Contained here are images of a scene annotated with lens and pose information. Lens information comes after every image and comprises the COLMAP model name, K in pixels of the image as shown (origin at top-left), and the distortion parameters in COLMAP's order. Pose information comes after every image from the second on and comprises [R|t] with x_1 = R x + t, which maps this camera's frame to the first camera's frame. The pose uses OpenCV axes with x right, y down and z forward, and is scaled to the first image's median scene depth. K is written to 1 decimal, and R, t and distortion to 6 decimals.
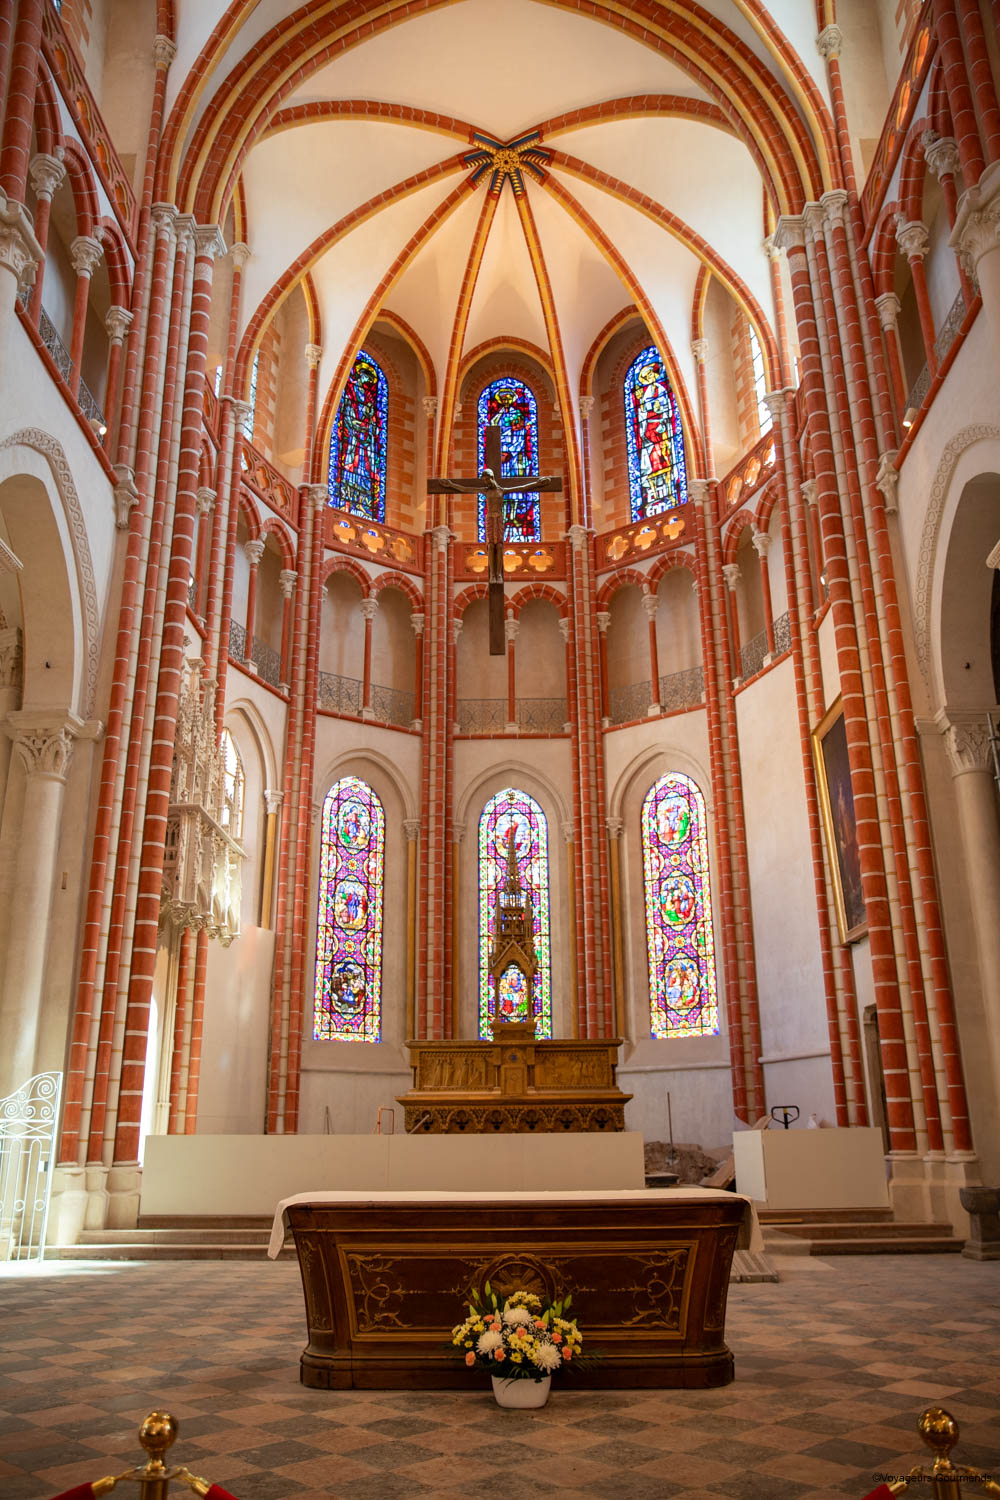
lens RADIAL K [[1138.9, 0, 500.0], [0, 1138.9, 750.0], [0, 0, 1]] dist [-0.067658, 0.009618]
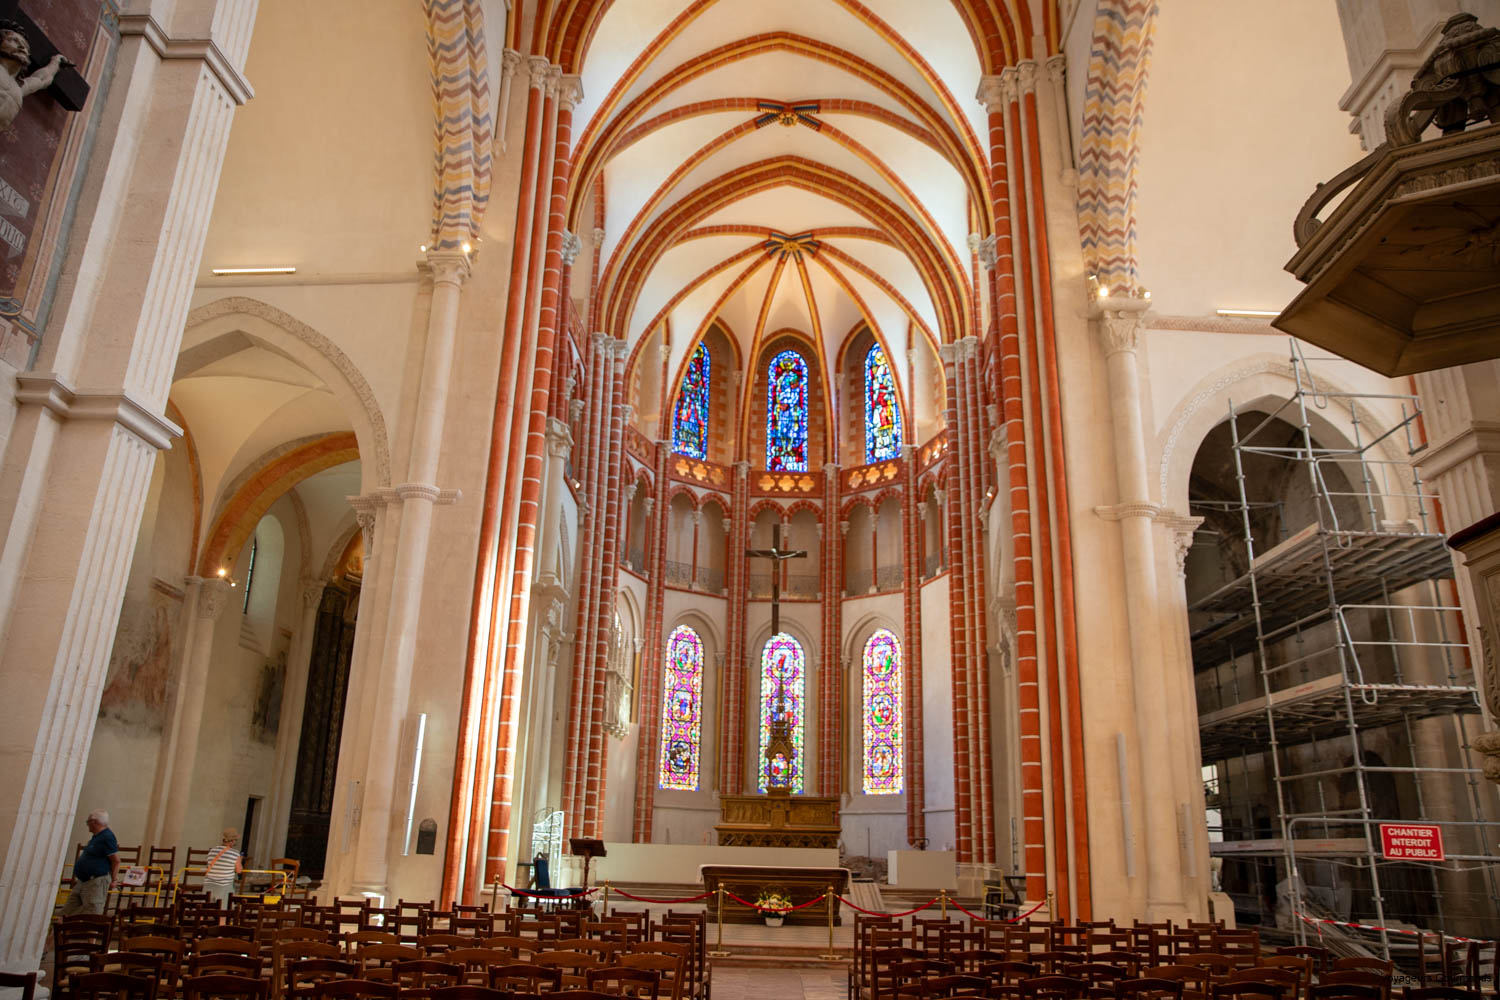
lens RADIAL K [[1030.3, 0, 759.8], [0, 1030.3, 506.6], [0, 0, 1]] dist [-0.094141, 0.000318]
pose [[0.999392, 0.029789, -0.018130, -0.001639], [-0.029724, 0.999551, 0.003824, -0.161324], [0.018236, -0.003283, 0.999828, -0.479164]]
